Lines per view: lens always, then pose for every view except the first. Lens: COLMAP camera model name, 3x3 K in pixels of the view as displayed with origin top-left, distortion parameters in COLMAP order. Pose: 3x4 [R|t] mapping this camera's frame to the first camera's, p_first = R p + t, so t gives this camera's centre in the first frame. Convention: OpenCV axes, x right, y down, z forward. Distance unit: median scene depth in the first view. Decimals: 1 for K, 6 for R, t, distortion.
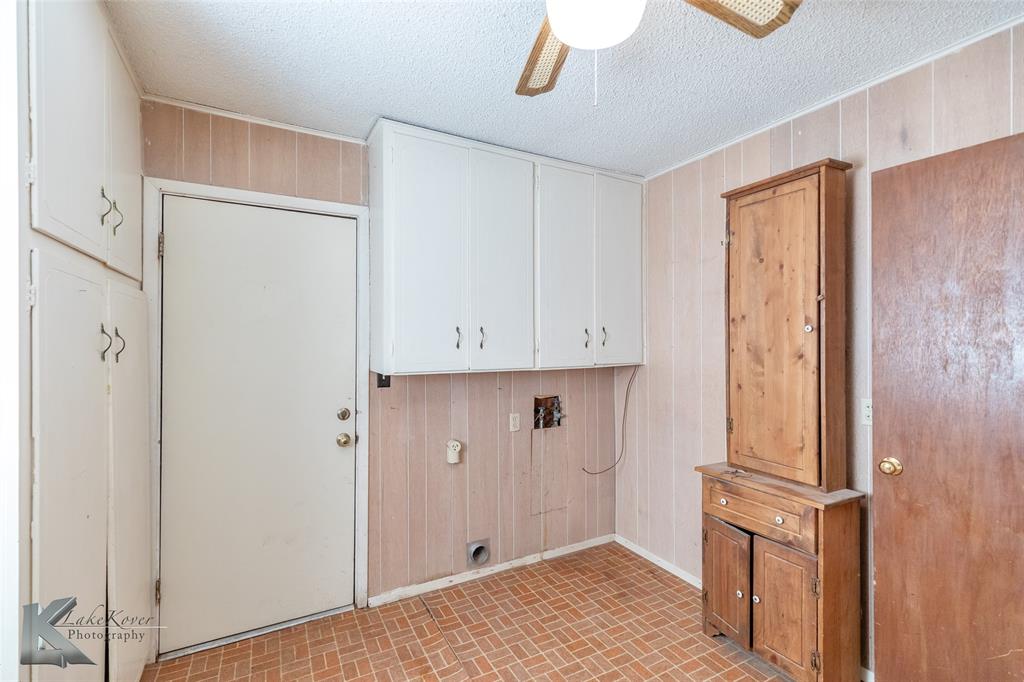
lens RADIAL K [[464.3, 0, 512.3], [0, 464.3, 338.4], [0, 0, 1]] dist [0.006730, -0.000953]
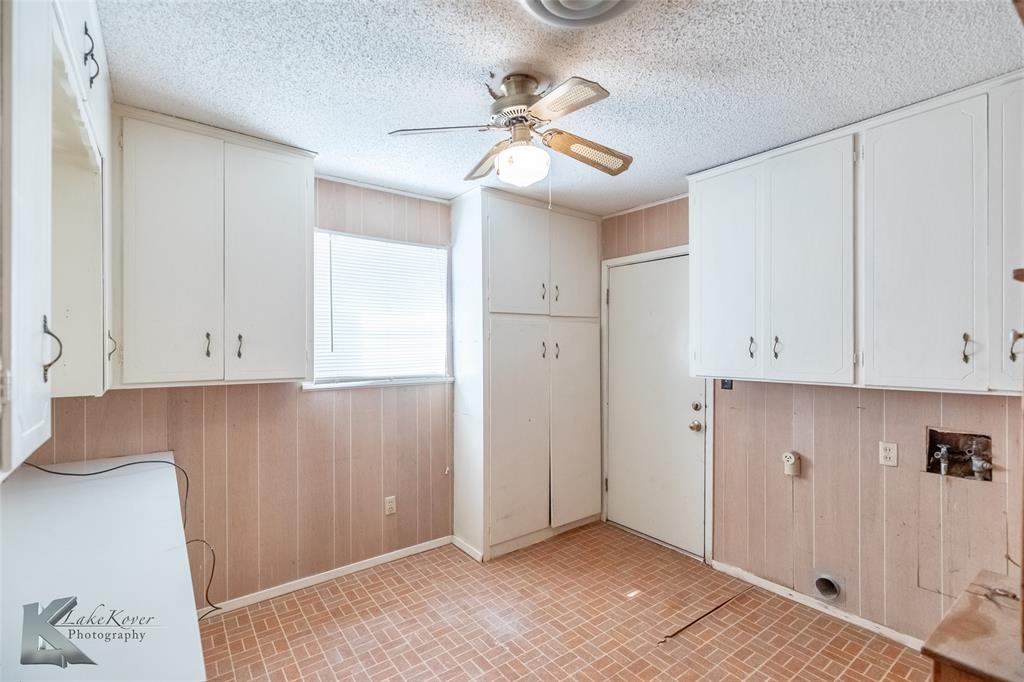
lens RADIAL K [[464.3, 0, 510.7], [0, 464.3, 344.9], [0, 0, 1]] dist [0.006730, -0.000953]
pose [[0.145137, -0.000388, -0.989411, 0.781199], [0.005893, 0.999983, 0.000472, -0.010089], [0.989394, -0.005899, 0.145137, 0.283837]]
